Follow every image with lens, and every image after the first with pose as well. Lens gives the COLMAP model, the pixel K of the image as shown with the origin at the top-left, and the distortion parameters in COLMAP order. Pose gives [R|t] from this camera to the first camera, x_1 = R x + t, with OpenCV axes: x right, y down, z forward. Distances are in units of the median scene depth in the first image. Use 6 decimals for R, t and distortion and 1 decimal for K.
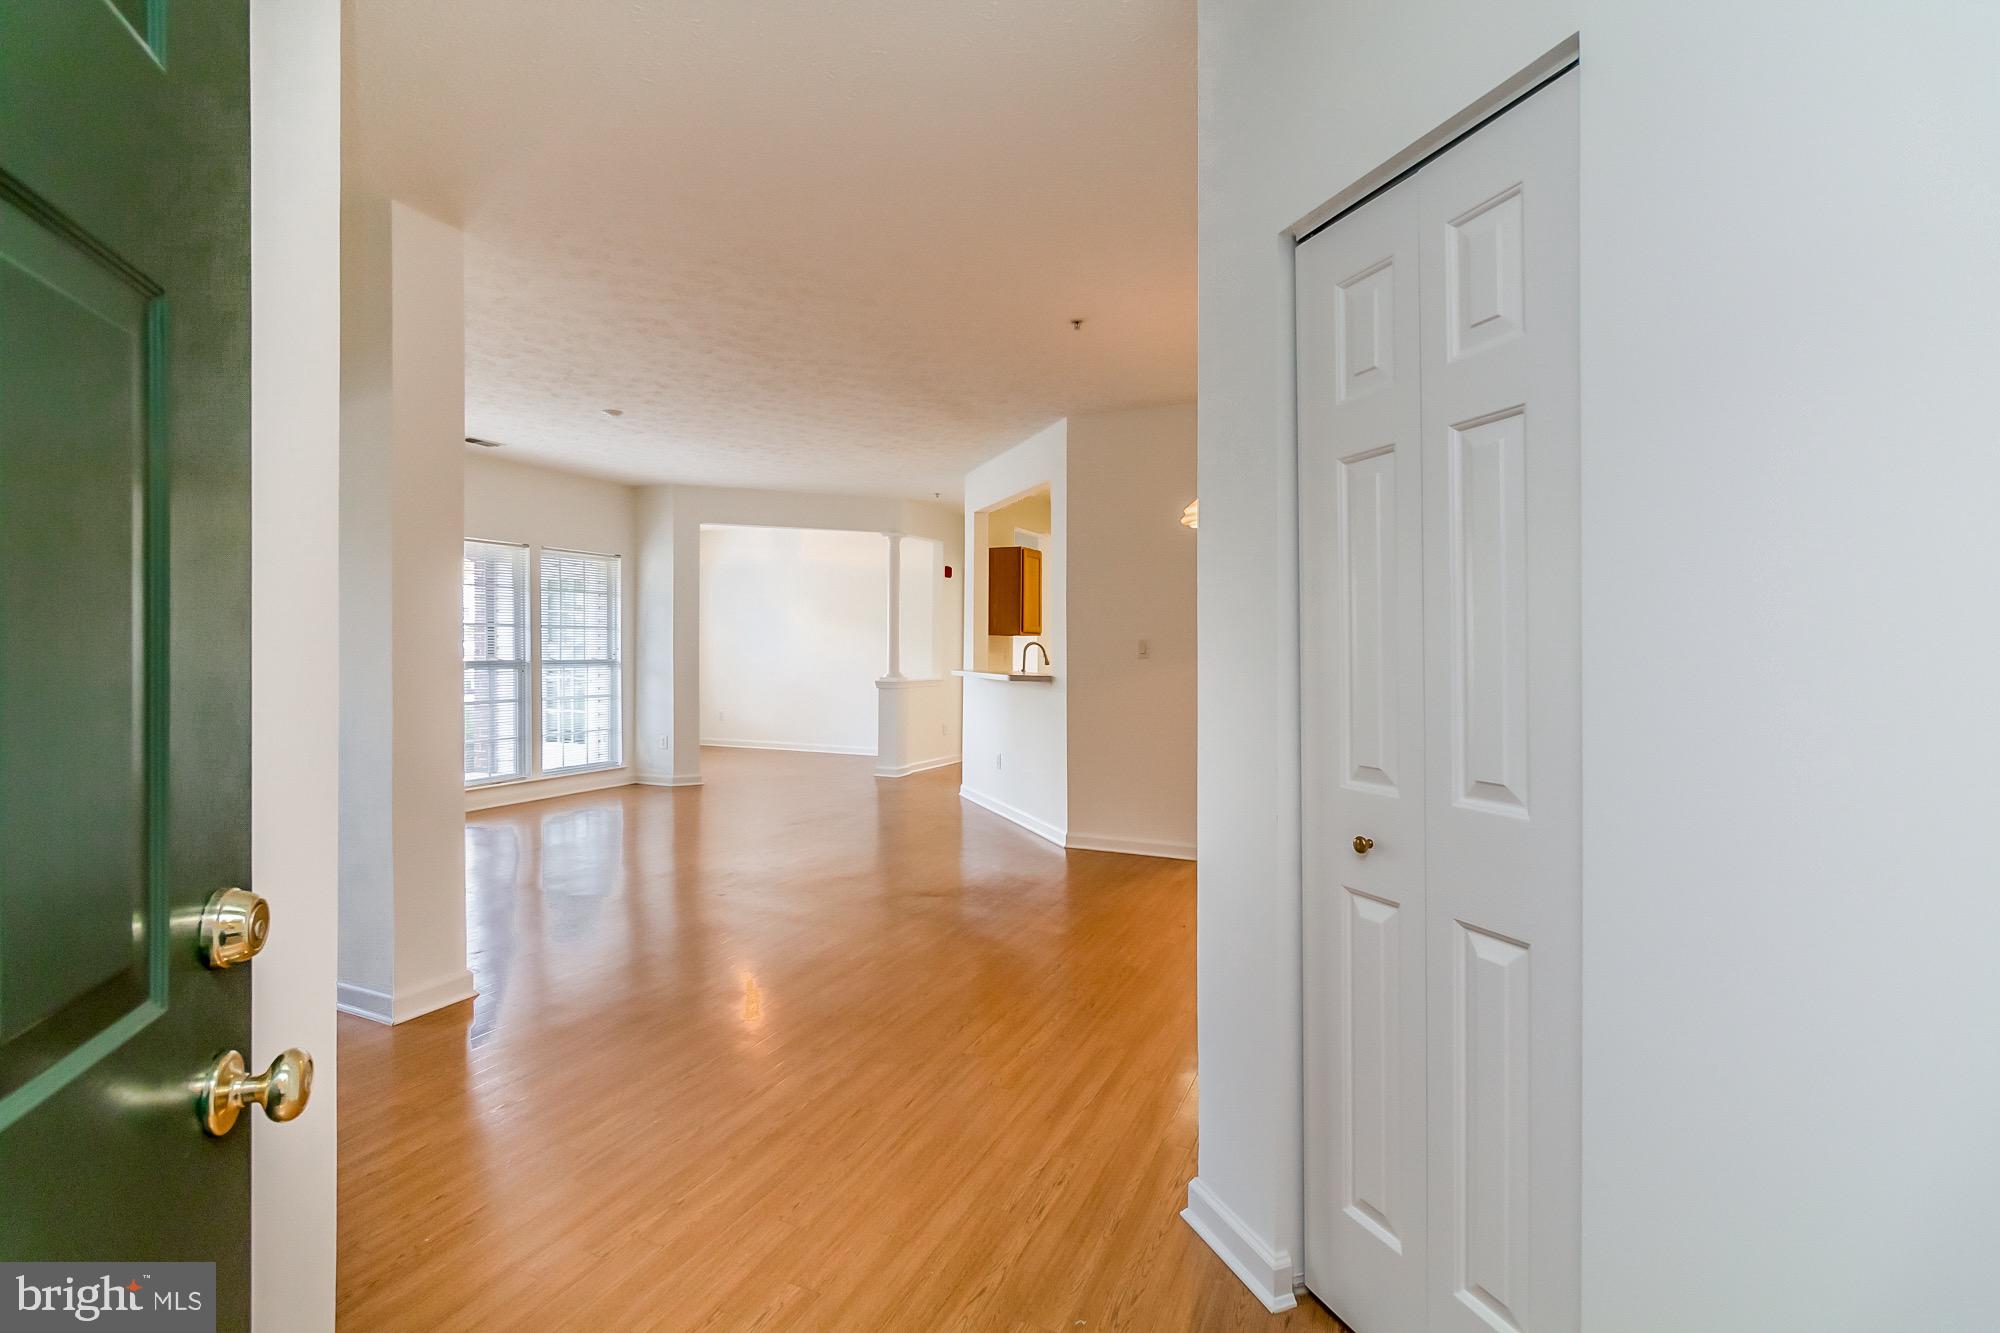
lens RADIAL K [[935.4, 0, 997.6], [0, 935.4, 658.9], [0, 0, 1]] dist [0.000391, 0.000575]
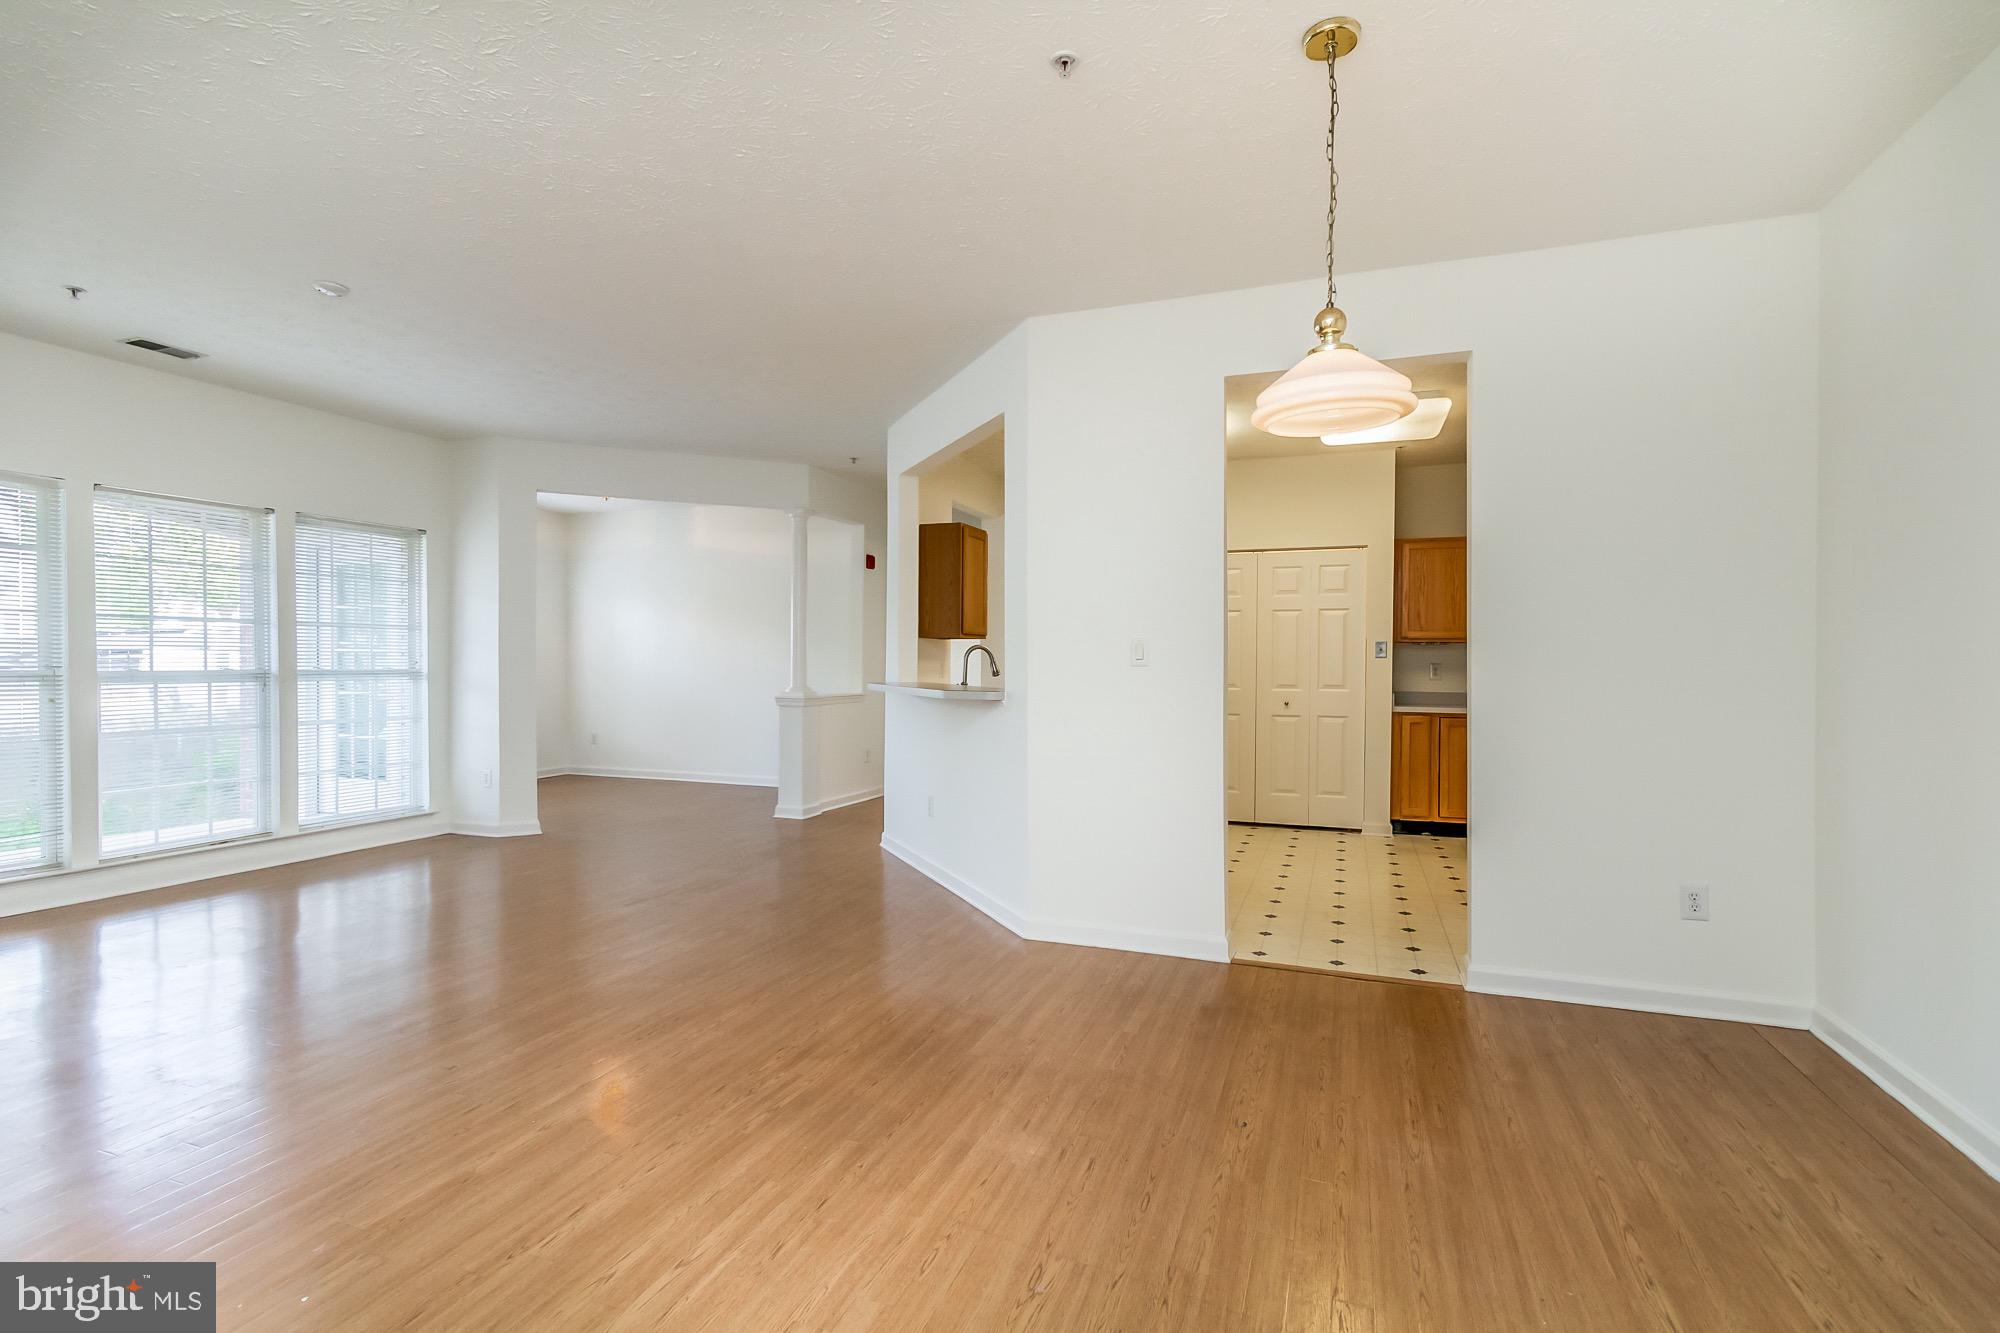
lens RADIAL K [[935.4, 0, 1009.3], [0, 935.4, 676.4], [0, 0, 1]] dist [0.000391, 0.000575]
pose [[0.996865, 0.000043, 0.079123, 0.003908], [-0.000598, 0.999975, 0.006981, 0.000715], [-0.079120, -0.007006, 0.996840, 0.215200]]
